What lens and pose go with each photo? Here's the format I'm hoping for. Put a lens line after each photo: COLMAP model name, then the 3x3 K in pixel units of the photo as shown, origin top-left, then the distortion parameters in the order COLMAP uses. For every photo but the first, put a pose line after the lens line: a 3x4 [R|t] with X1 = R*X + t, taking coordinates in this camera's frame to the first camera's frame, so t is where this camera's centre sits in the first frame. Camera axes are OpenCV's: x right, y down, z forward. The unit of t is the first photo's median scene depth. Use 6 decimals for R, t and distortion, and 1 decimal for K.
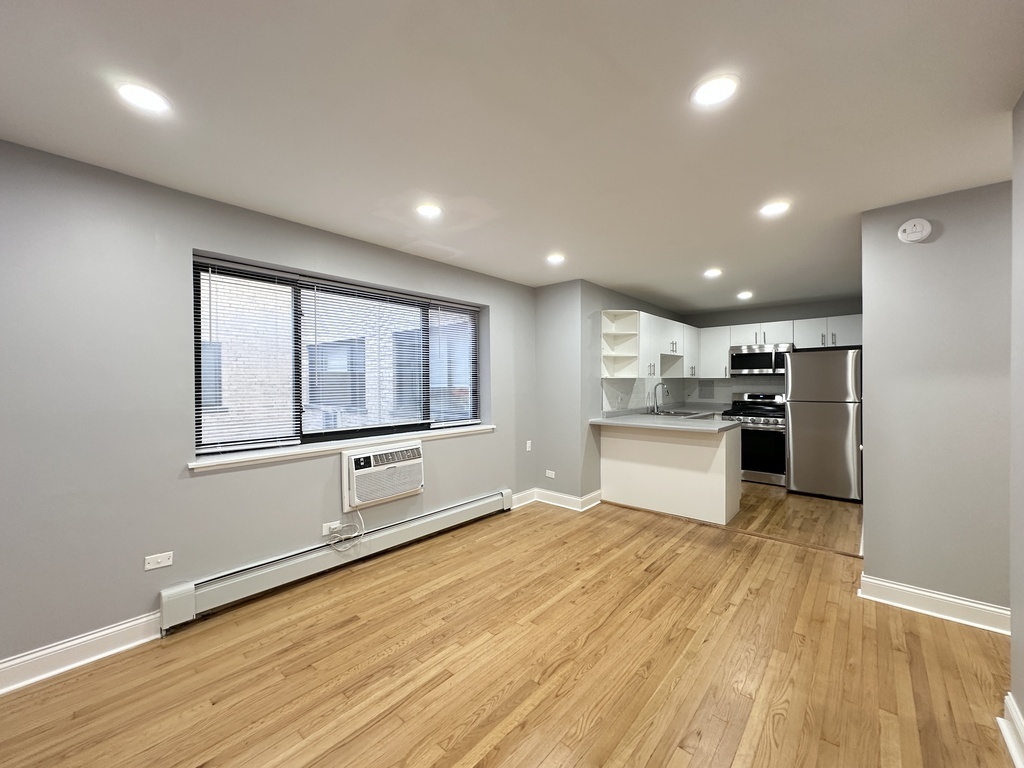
lens RADIAL K [[408.8, 0, 511.9], [0, 408.8, 383.9], [0, 0, 1]] dist [-0.003979, 0.001195]
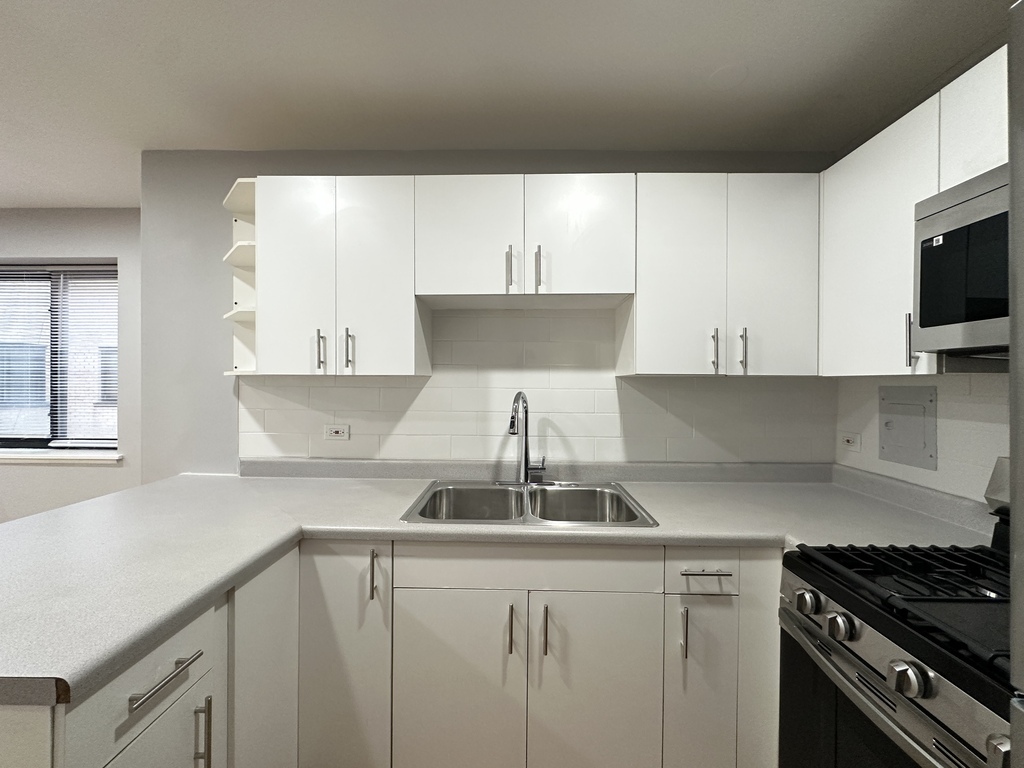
lens RADIAL K [[408.8, 0, 512.5], [0, 408.8, 383.9], [0, 0, 1]] dist [-0.003979, 0.001195]
pose [[0.648882, 0.009172, -0.760834, 0.942047], [-0.013148, 0.999913, 0.000841, -0.012964], [0.760776, 0.009458, 0.648946, 1.255928]]
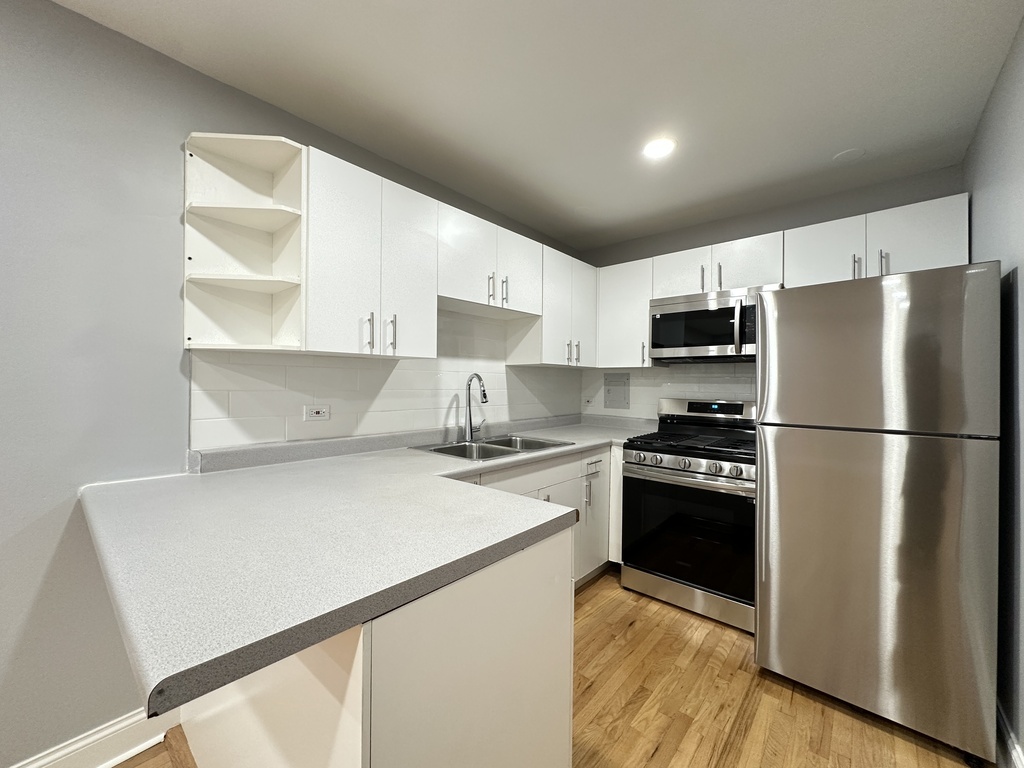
lens RADIAL K [[408.8, 0, 515.6], [0, 408.8, 383.6], [0, 0, 1]] dist [-0.003979, 0.001195]
pose [[0.999880, 0.013247, 0.008045, 0.636442], [-0.013238, 0.999912, -0.001145, 0.013513], [-0.008059, 0.001039, 0.999967, 0.895443]]
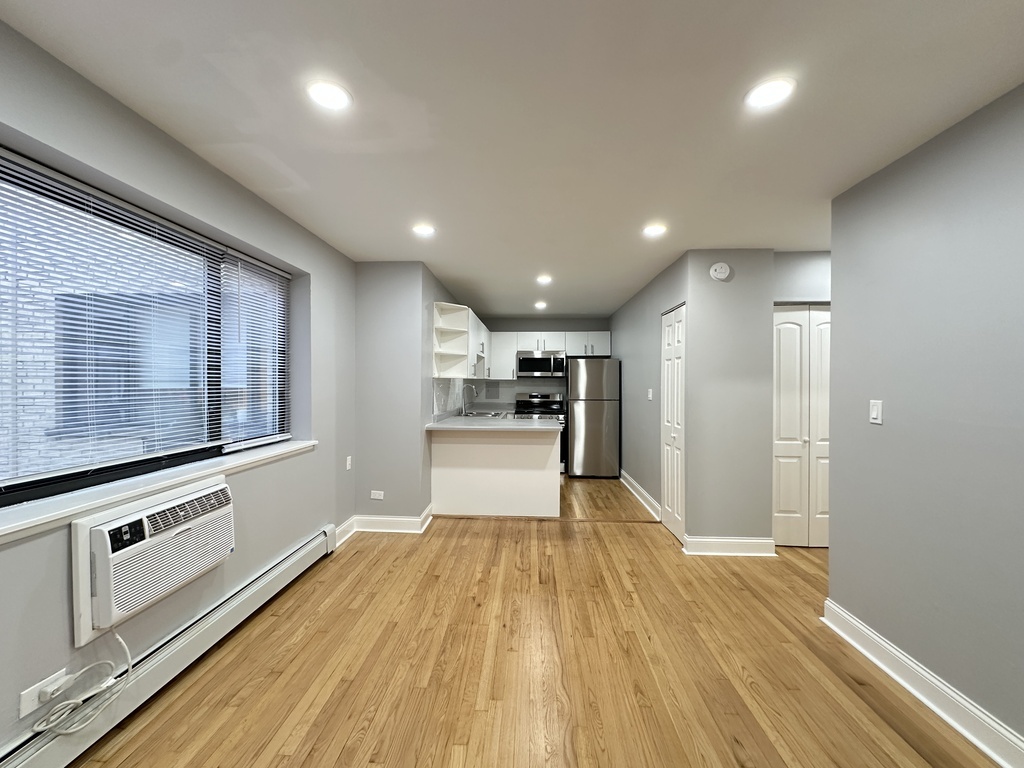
lens RADIAL K [[408.8, 0, 511.9], [0, 408.8, 383.3], [0, 0, 1]] dist [-0.003979, 0.001195]
pose [[0.783323, 0.007795, 0.621566, -0.264587], [-0.005224, 0.999969, -0.005958, 0.003283], [-0.621593, 0.001420, 0.783339, 0.259324]]
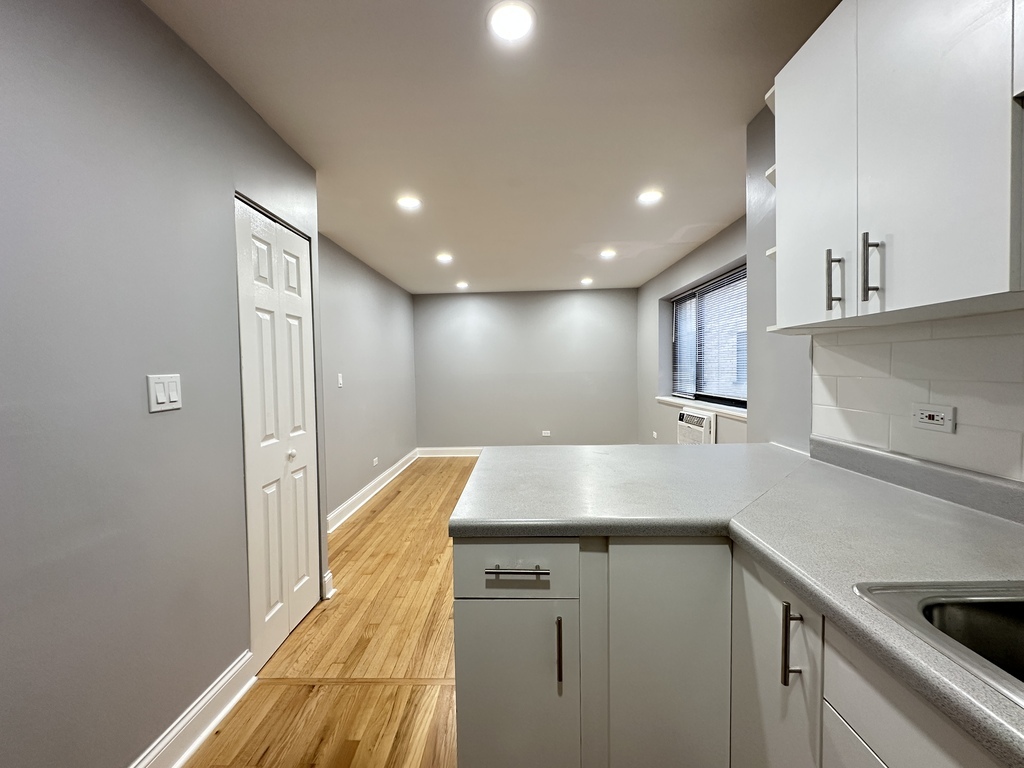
lens RADIAL K [[408.8, 0, 511.0], [0, 408.8, 384.2], [0, 0, 1]] dist [-0.003979, 0.001195]
pose [[-0.770330, 0.040743, -0.636343, 0.830392], [0.016859, 0.998909, 0.043548, 0.009699], [0.637423, 0.022819, -0.770176, 1.463805]]
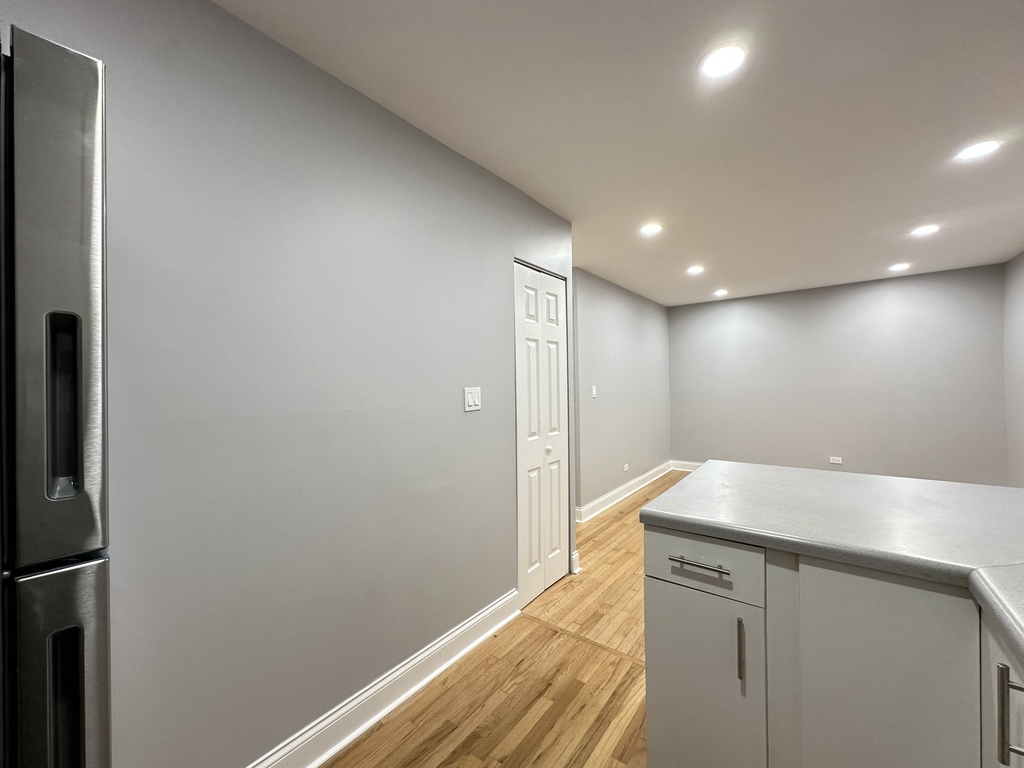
lens RADIAL K [[408.8, 0, 512.7], [0, 408.8, 382.9], [0, 0, 1]] dist [-0.003979, 0.001195]
pose [[-0.997711, 0.019412, -0.064781, 0.817152], [0.019247, 0.999810, 0.003171, 0.004417], [0.064830, 0.001917, -0.997894, 1.559971]]
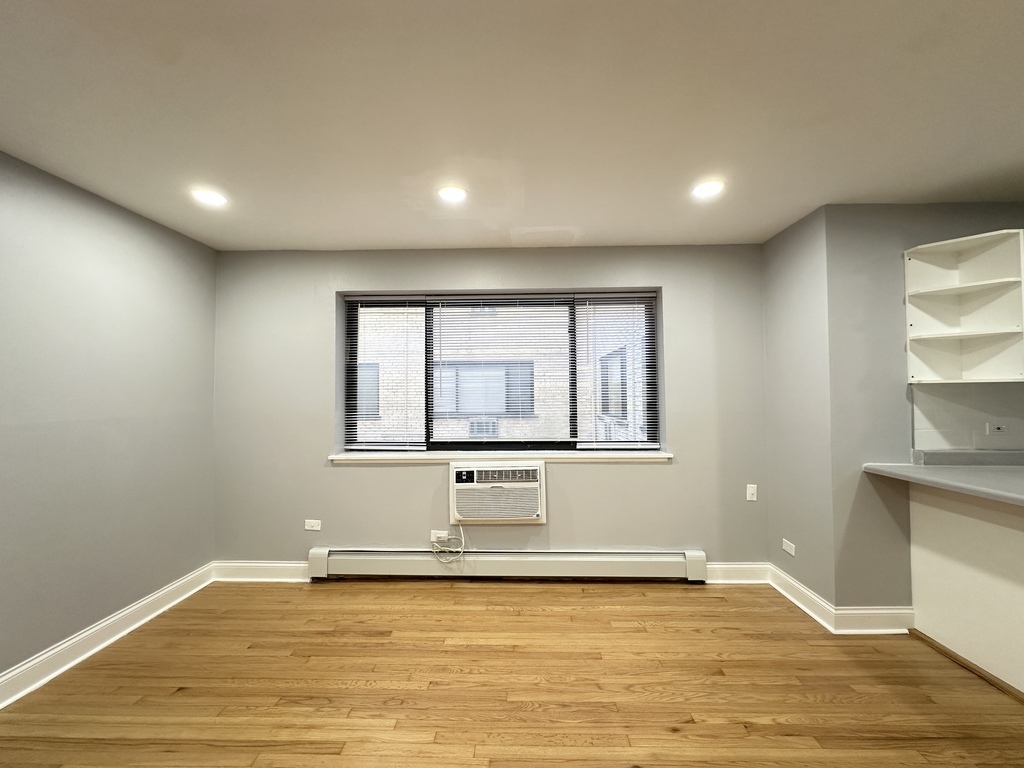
lens RADIAL K [[408.8, 0, 512.6], [0, 408.8, 384.1], [0, 0, 1]] dist [-0.003979, 0.001195]
pose [[0.639174, -0.020266, -0.768795, 0.389741], [-0.000819, 0.999634, -0.027033, 0.000598], [0.769062, 0.017908, 0.638924, 0.402469]]
